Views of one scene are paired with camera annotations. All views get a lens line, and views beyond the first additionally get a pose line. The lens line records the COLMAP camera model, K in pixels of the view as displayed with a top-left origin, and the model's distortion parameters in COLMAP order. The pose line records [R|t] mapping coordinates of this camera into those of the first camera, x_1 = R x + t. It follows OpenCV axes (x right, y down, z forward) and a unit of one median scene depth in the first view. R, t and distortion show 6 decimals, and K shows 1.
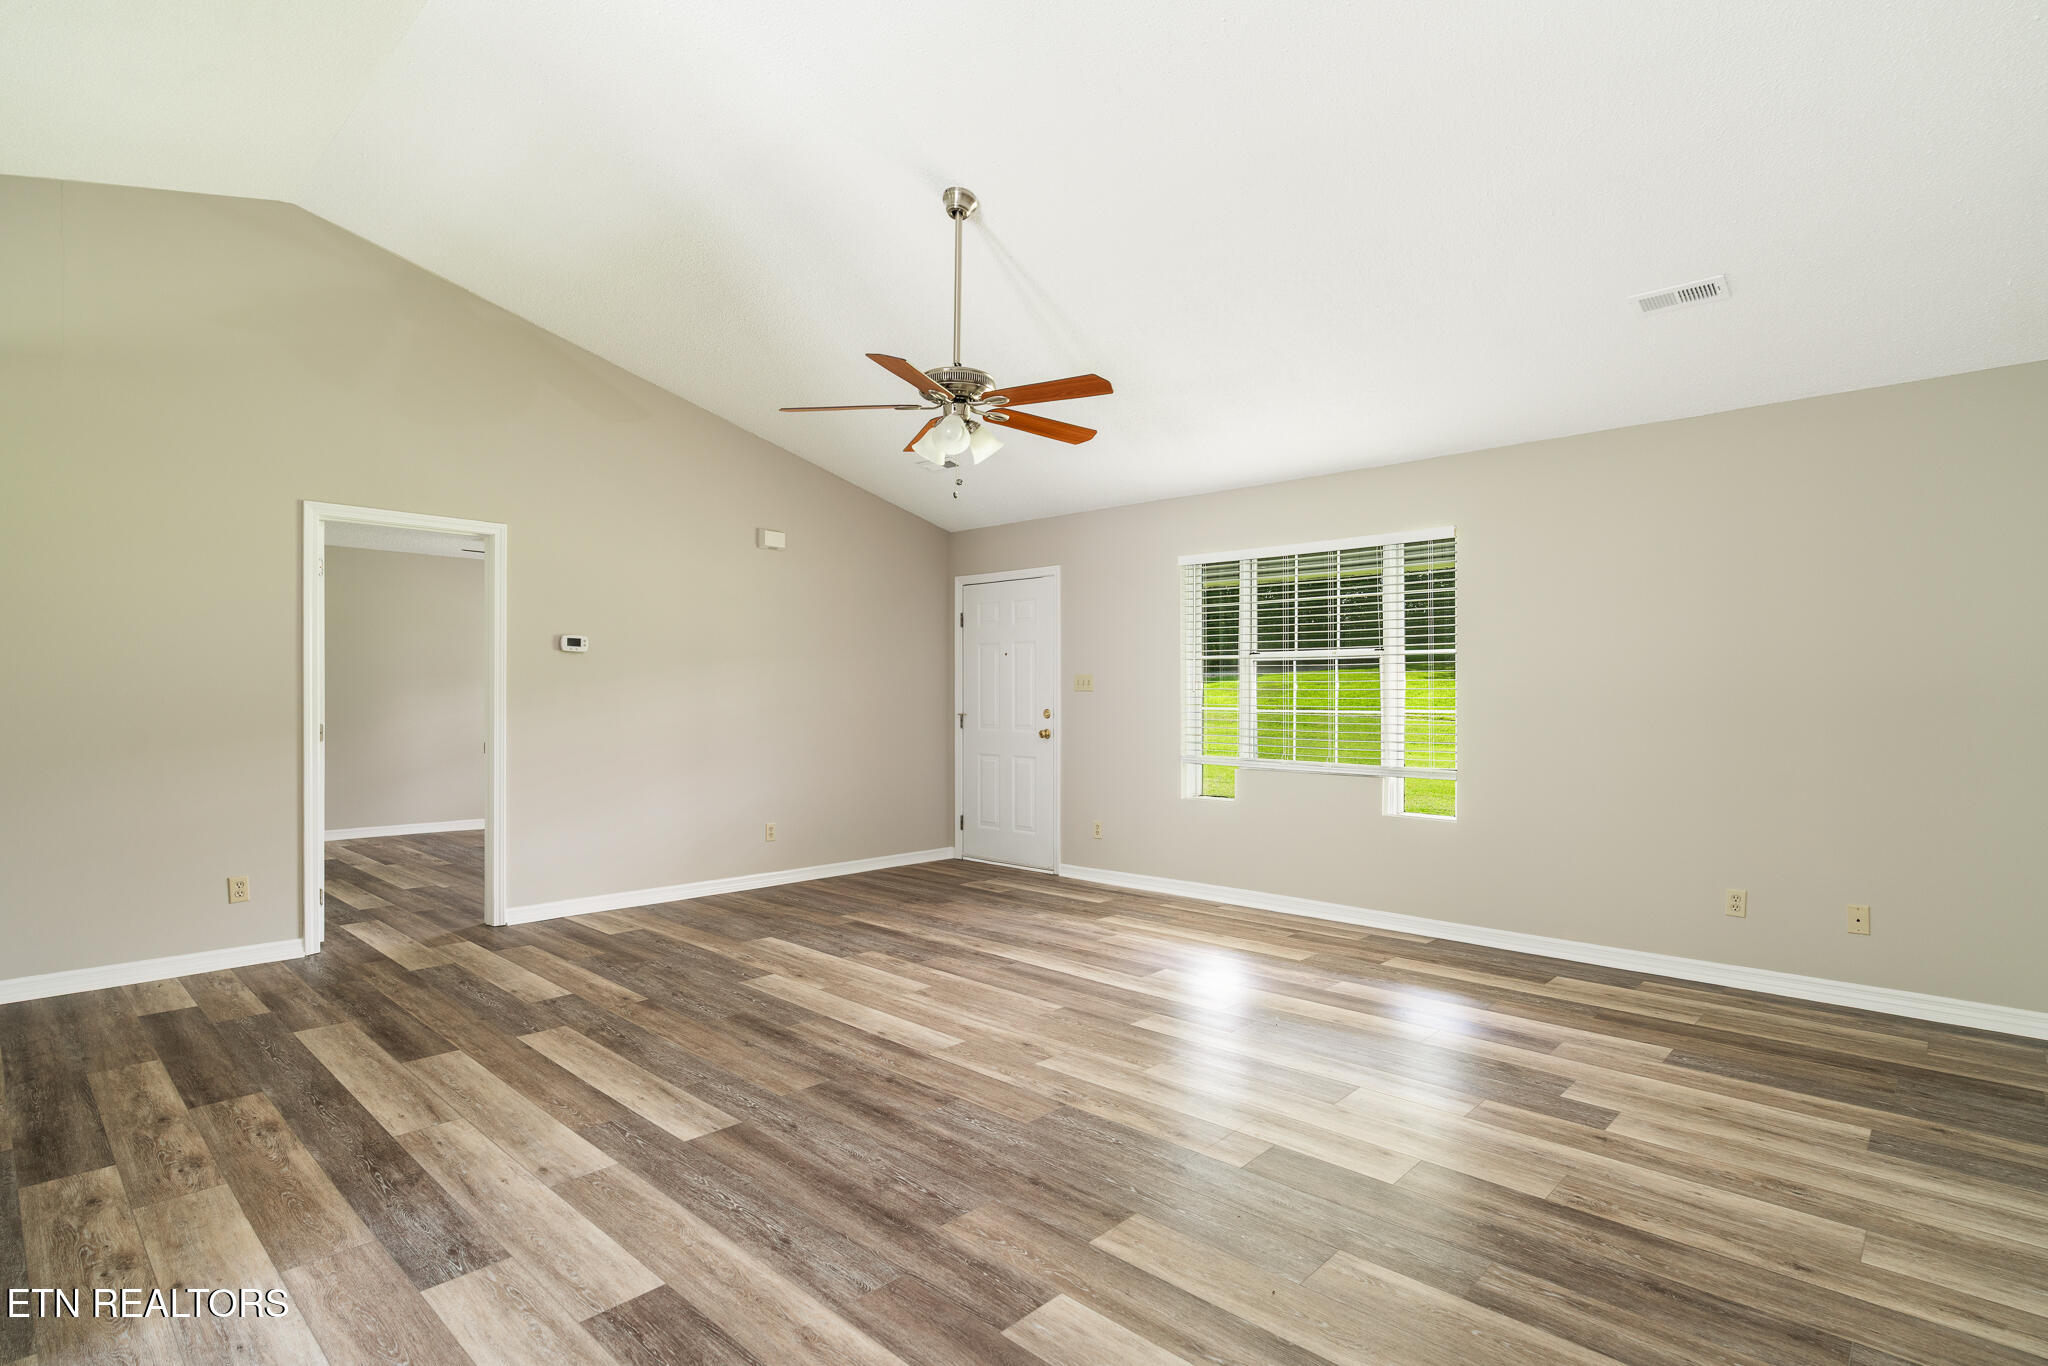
lens RADIAL K [[994.5, 0, 1040.9], [0, 994.5, 686.9], [0, 0, 1]] dist [-0.013485, 0.002695]
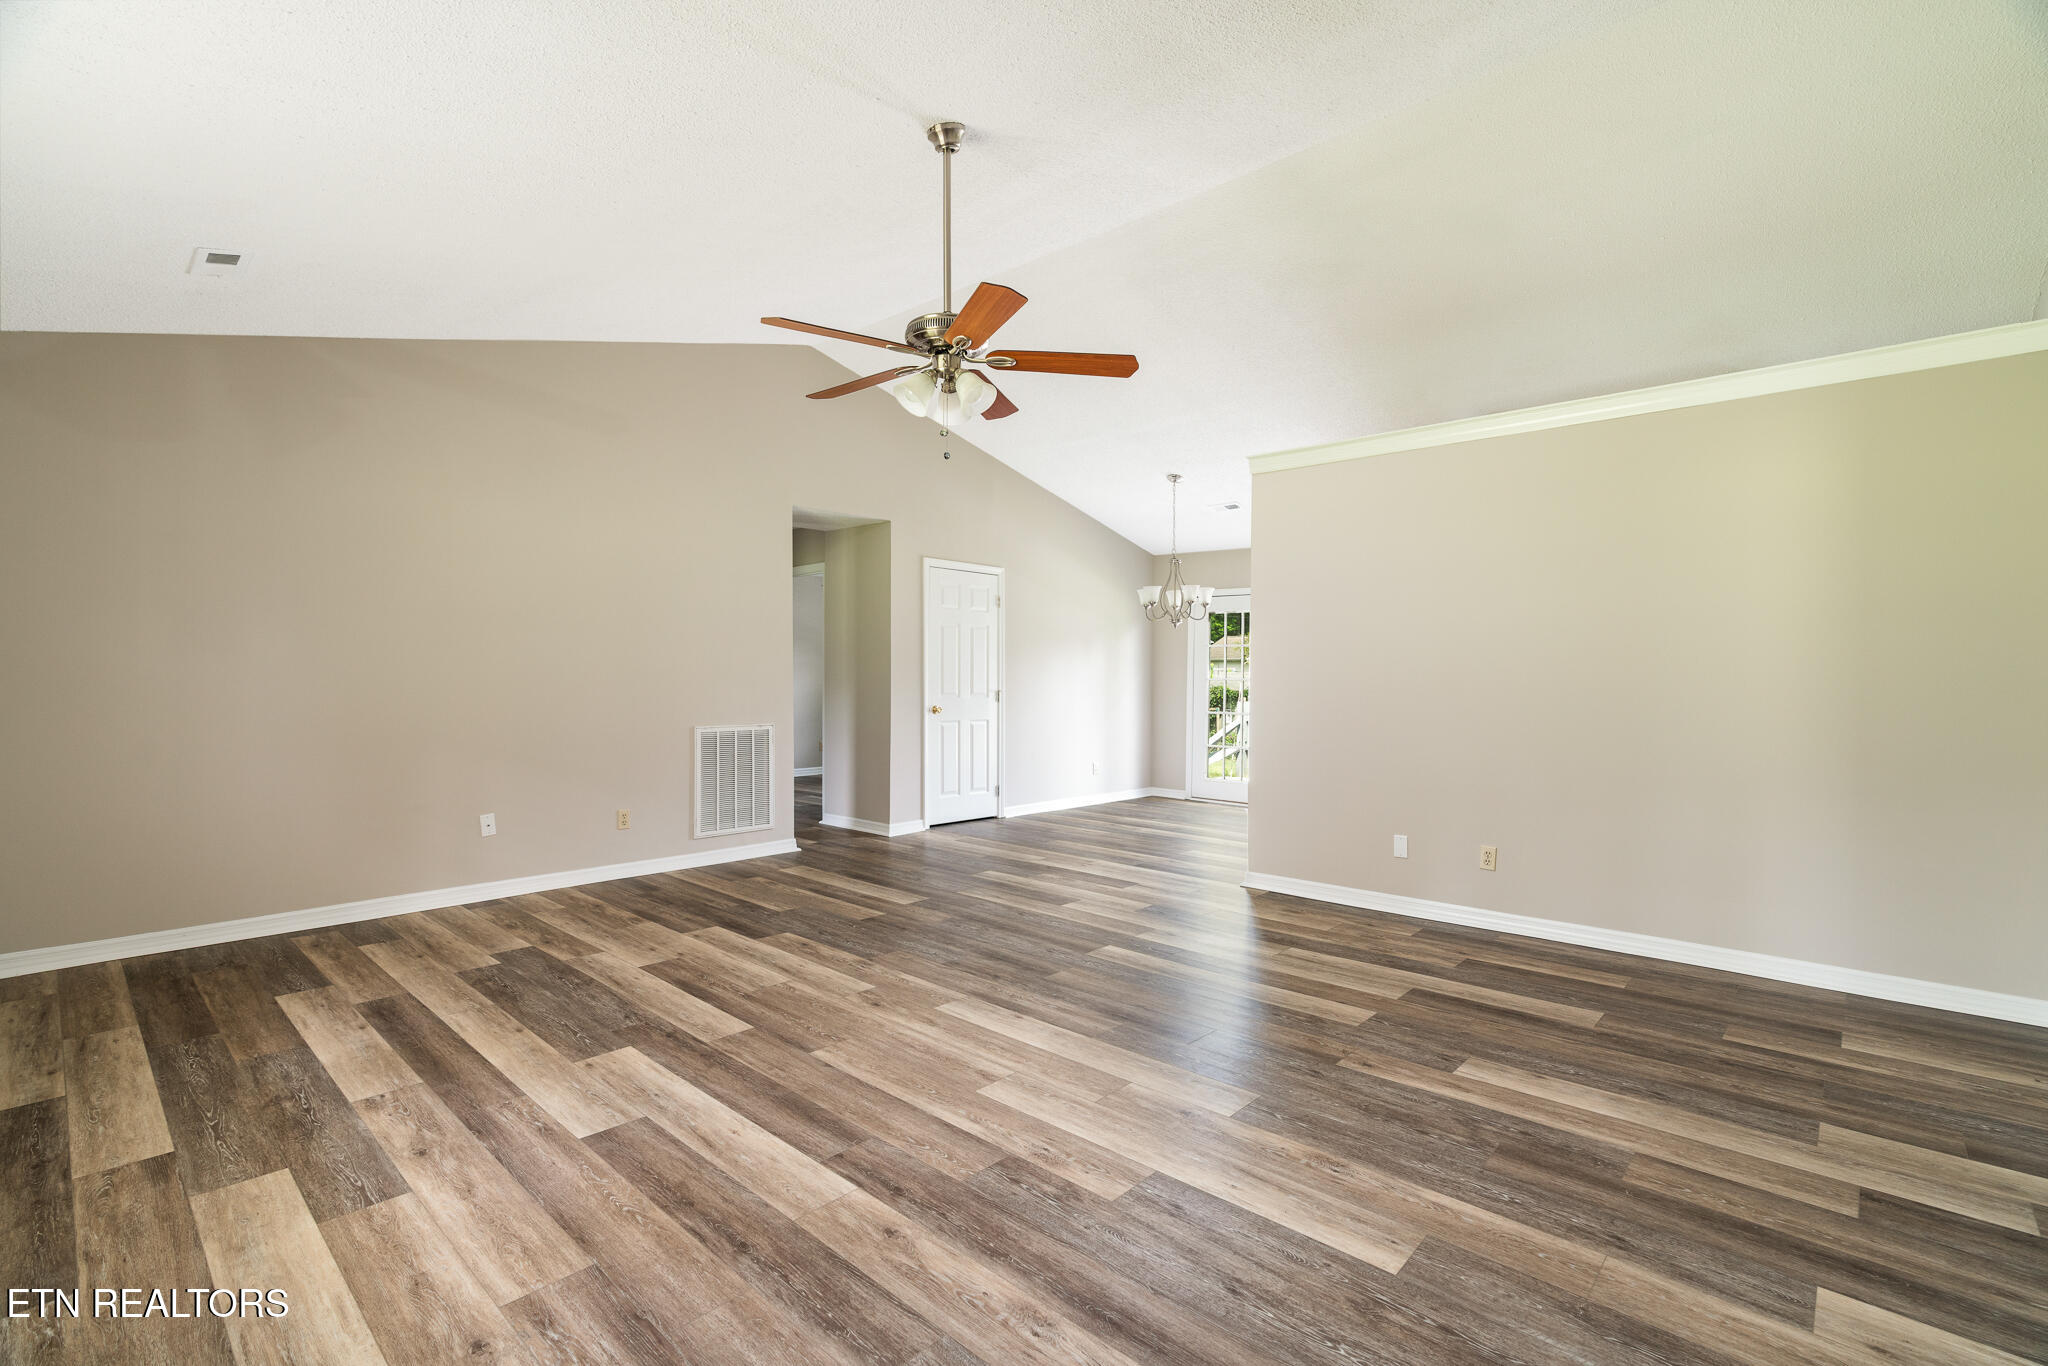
lens RADIAL K [[940.5, 0, 1028.4], [0, 940.5, 682.5], [0, 0, 1]] dist [-0.012810, 0.002857]
pose [[-0.999957, -0.008251, 0.004299, -0.185684], [-0.008251, 0.999966, -0.000128, 0.020154], [-0.004297, -0.000163, -0.999991, 2.090754]]
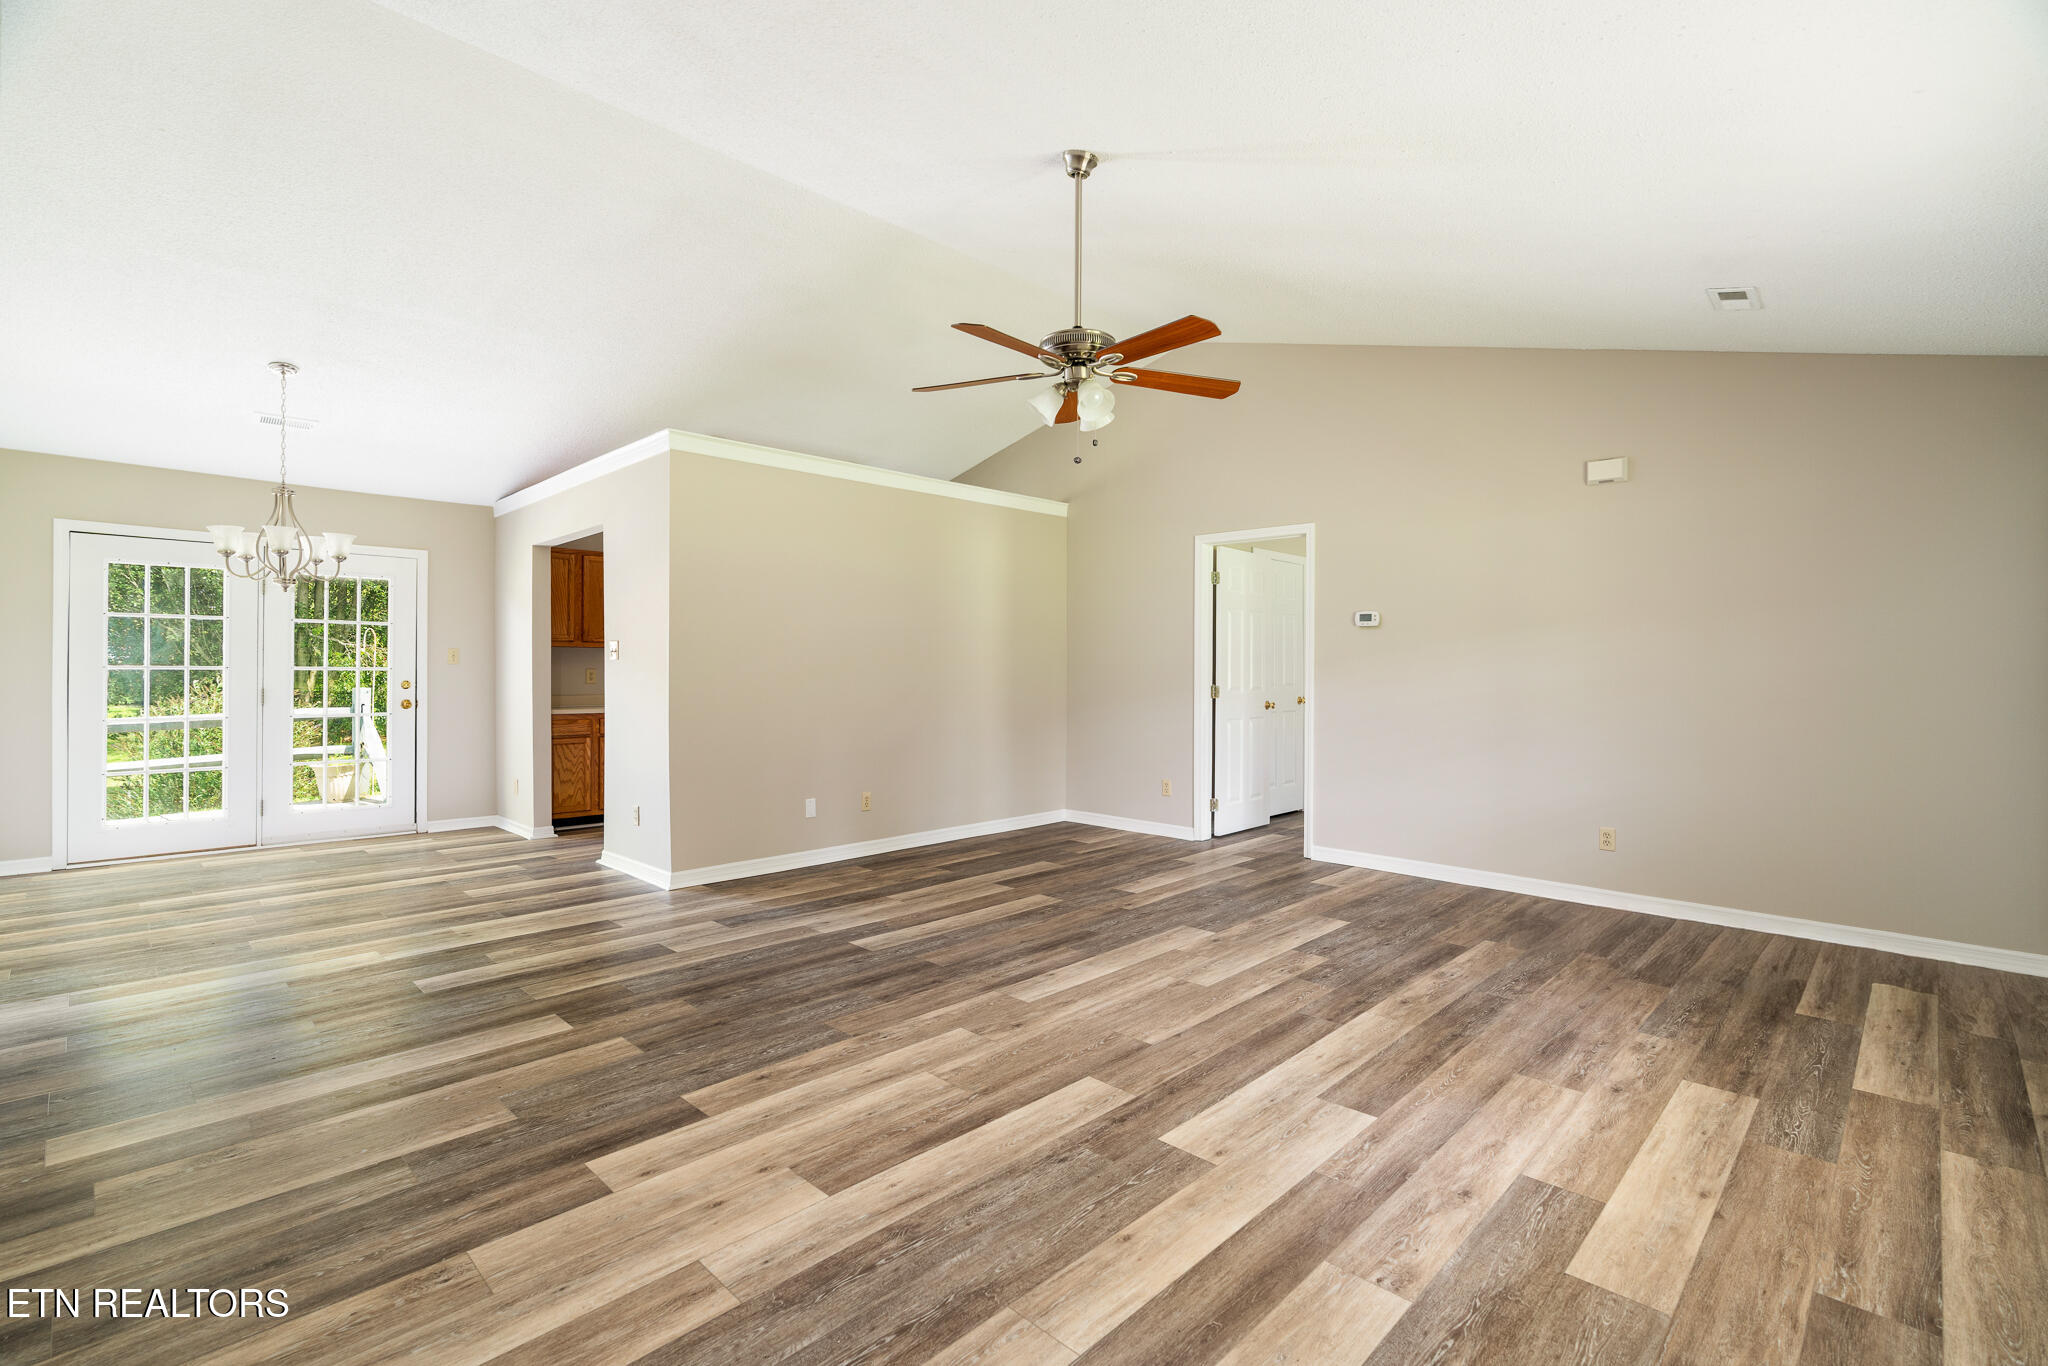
lens RADIAL K [[940.5, 0, 1038.7], [0, 940.5, 672.9], [0, 0, 1]] dist [-0.012810, 0.002857]
pose [[-0.012621, 0.006488, -0.999899, 0.939807], [0.003879, 0.999972, 0.006440, 0.012856], [0.999913, -0.003797, -0.012646, 1.085215]]
